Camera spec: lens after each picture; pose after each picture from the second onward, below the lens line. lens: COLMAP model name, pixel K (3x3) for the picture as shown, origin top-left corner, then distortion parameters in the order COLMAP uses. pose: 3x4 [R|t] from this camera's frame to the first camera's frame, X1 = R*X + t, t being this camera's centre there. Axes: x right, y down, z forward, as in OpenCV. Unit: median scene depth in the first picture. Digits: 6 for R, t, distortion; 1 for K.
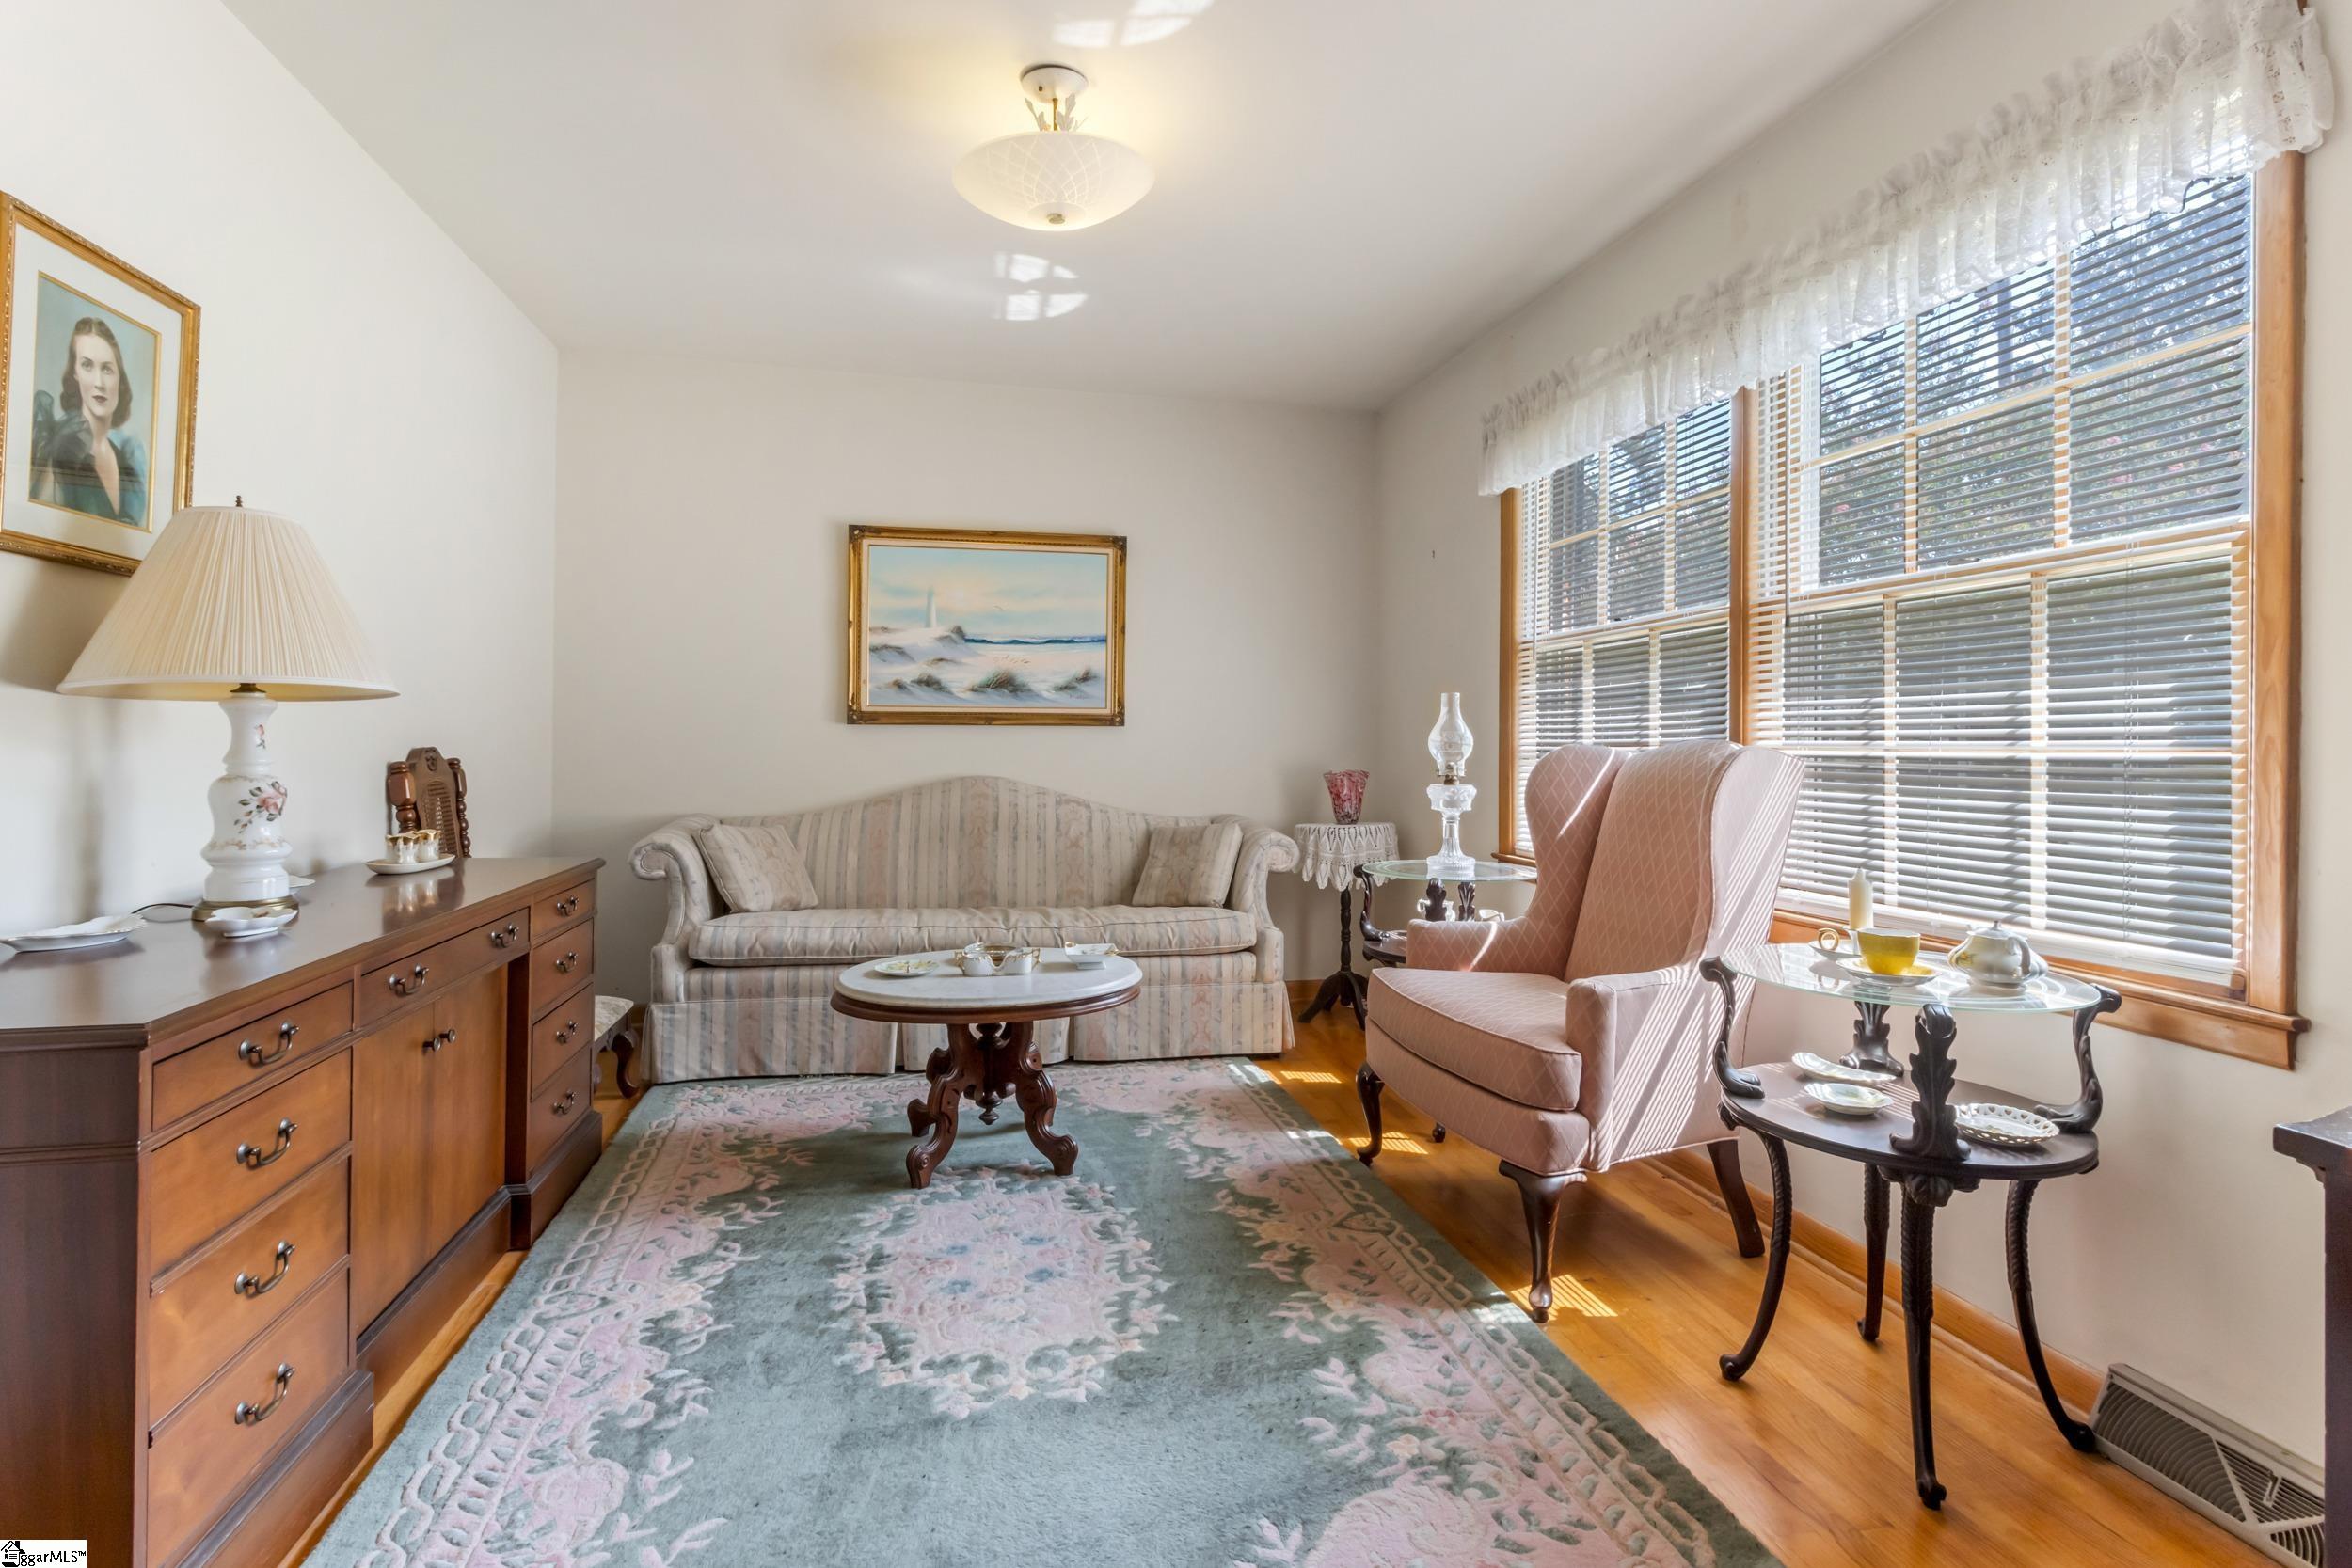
lens RADIAL K [[1134.5, 0, 1164.4], [0, 1134.5, 740.1], [0, 0, 1]] dist [0.001893, 0.002937]
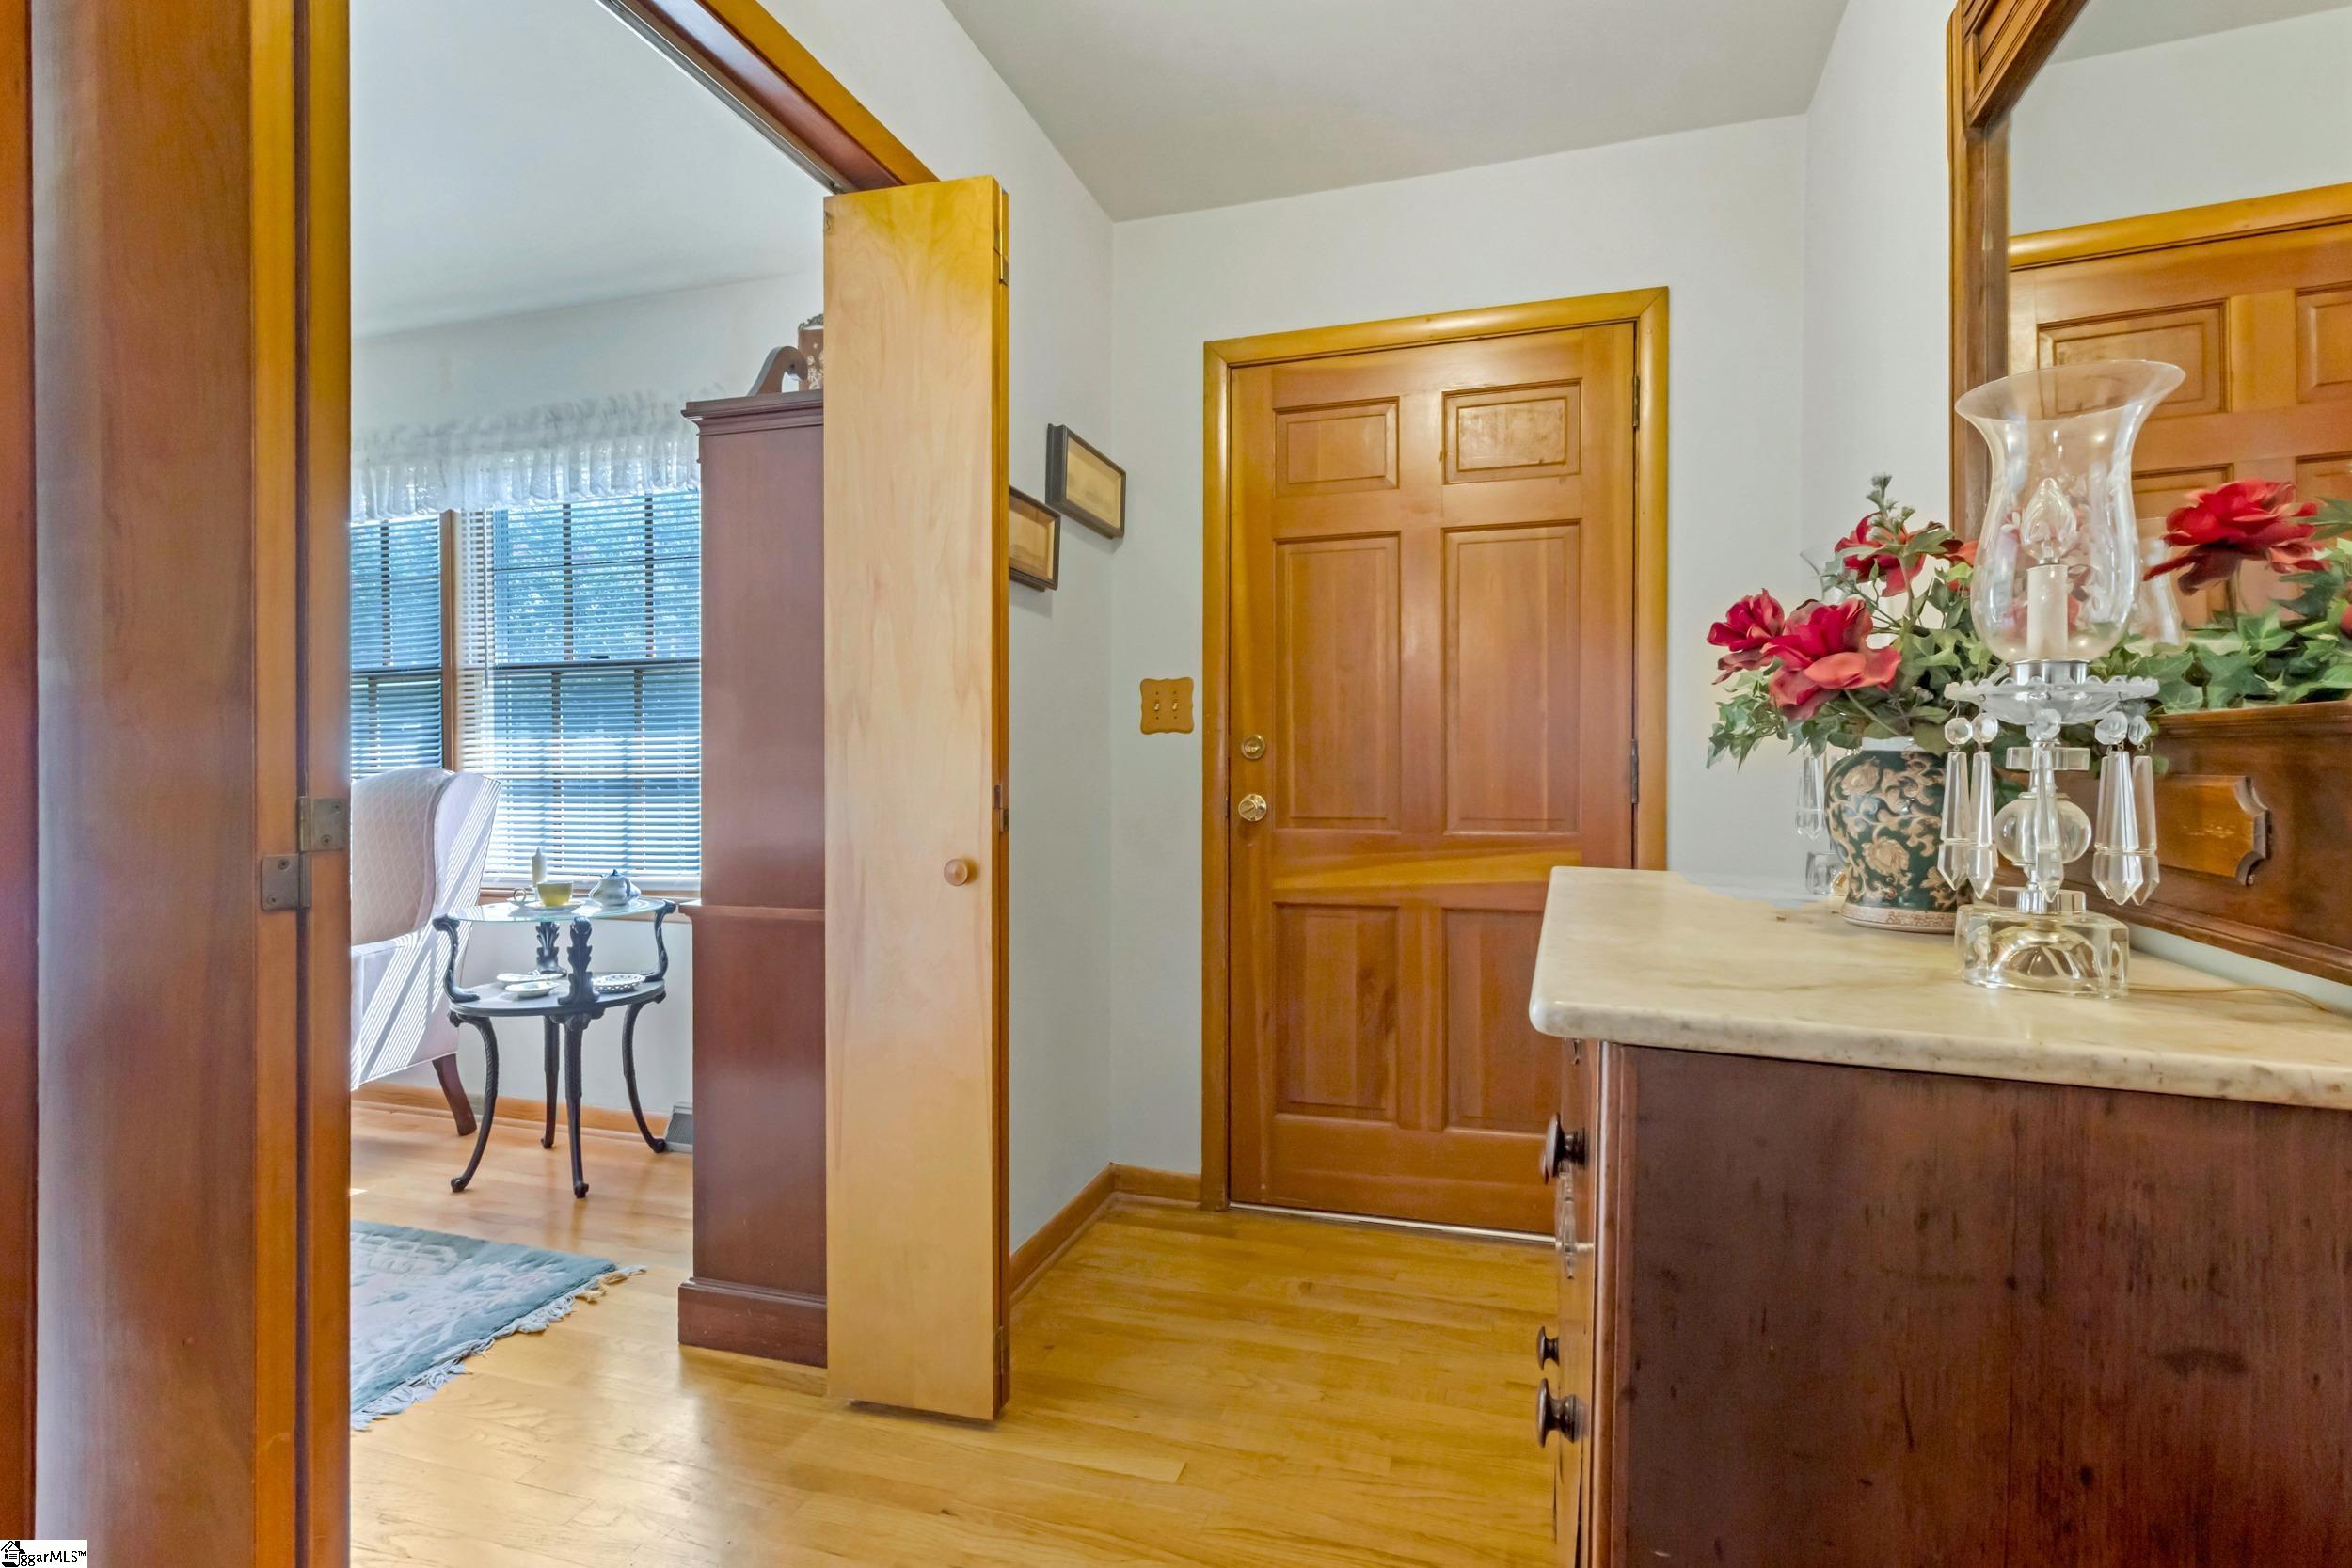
lens RADIAL K [[1134.5, 0, 1182.0], [0, 1134.5, 779.3], [0, 0, 1]] dist [0.001893, 0.002937]
pose [[0.486135, -0.015159, 0.873752, -0.340612], [0.005369, 0.999882, 0.014361, -0.001641], [-0.873867, -0.002290, 0.486159, -0.564751]]
